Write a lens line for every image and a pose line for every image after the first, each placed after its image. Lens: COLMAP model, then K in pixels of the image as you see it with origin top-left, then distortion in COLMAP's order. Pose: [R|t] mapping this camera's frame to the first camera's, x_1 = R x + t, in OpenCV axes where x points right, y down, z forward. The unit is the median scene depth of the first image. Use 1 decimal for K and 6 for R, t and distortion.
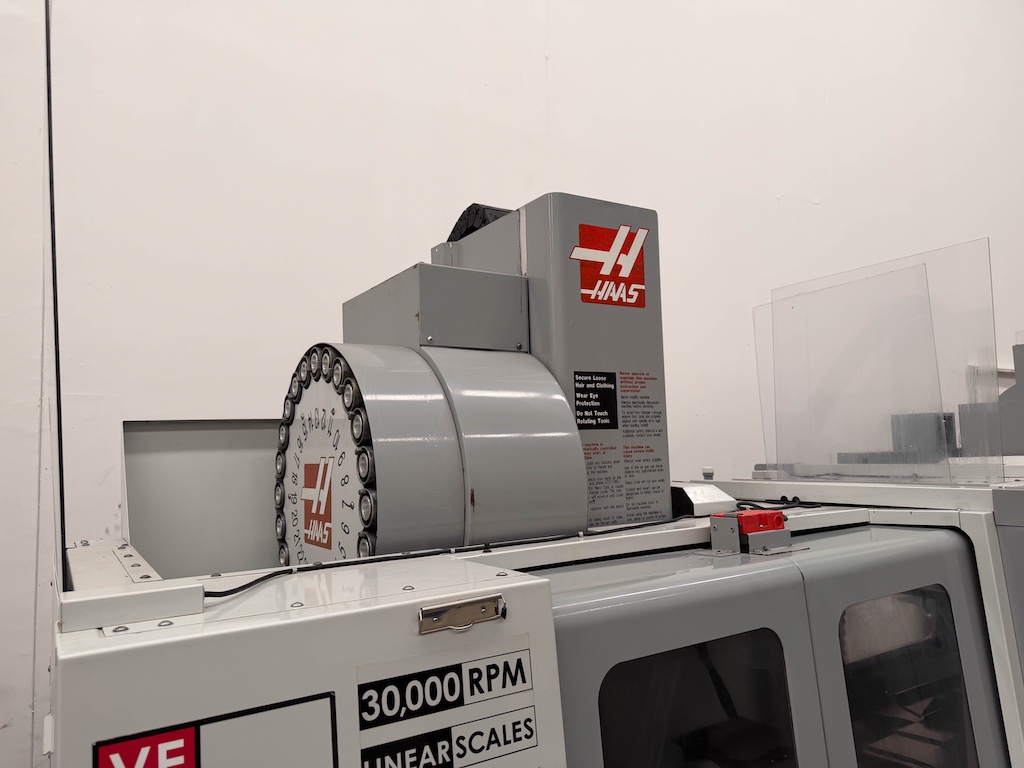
lens RADIAL K [[721.9, 0, 517.9], [0, 721.9, 390.1], [0, 0, 1]] dist [0.033583, -0.056681]
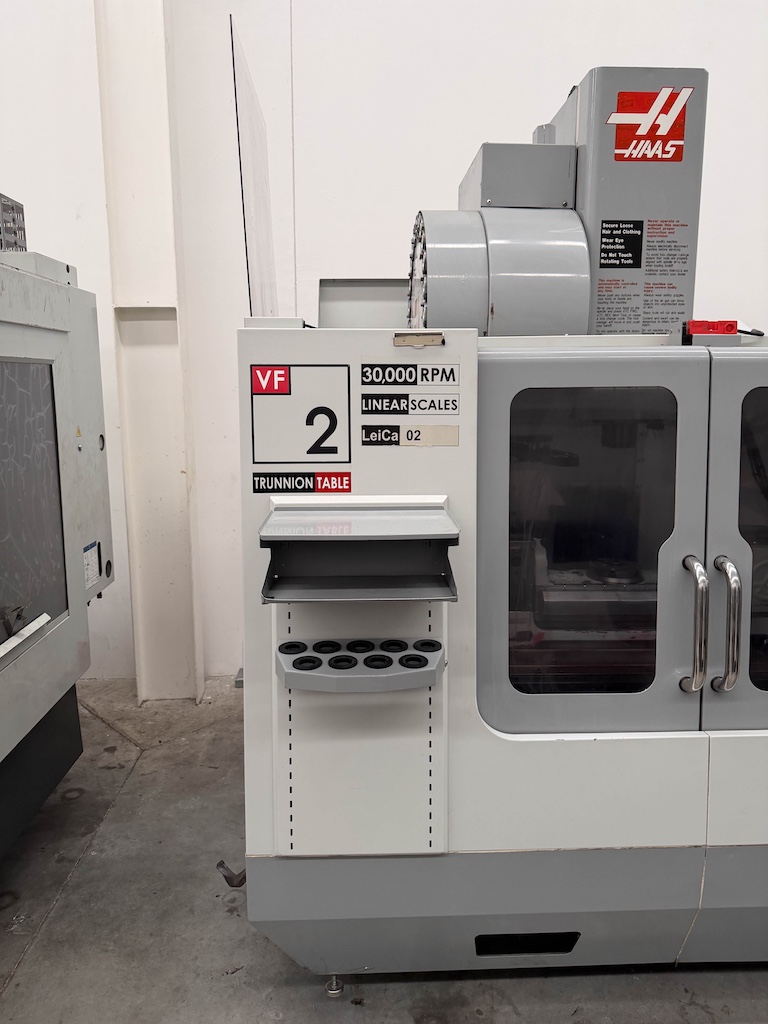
lens RADIAL K [[721.9, 0, 384.0], [0, 721.9, 512.0], [0, 0, 1]] dist [0.033583, -0.056681]
pose [[0.859084, 0.122506, -0.496958, 0.437401], [0.010897, 0.966337, 0.257051, 0.135414], [0.511719, -0.226243, 0.828829, -0.372704]]
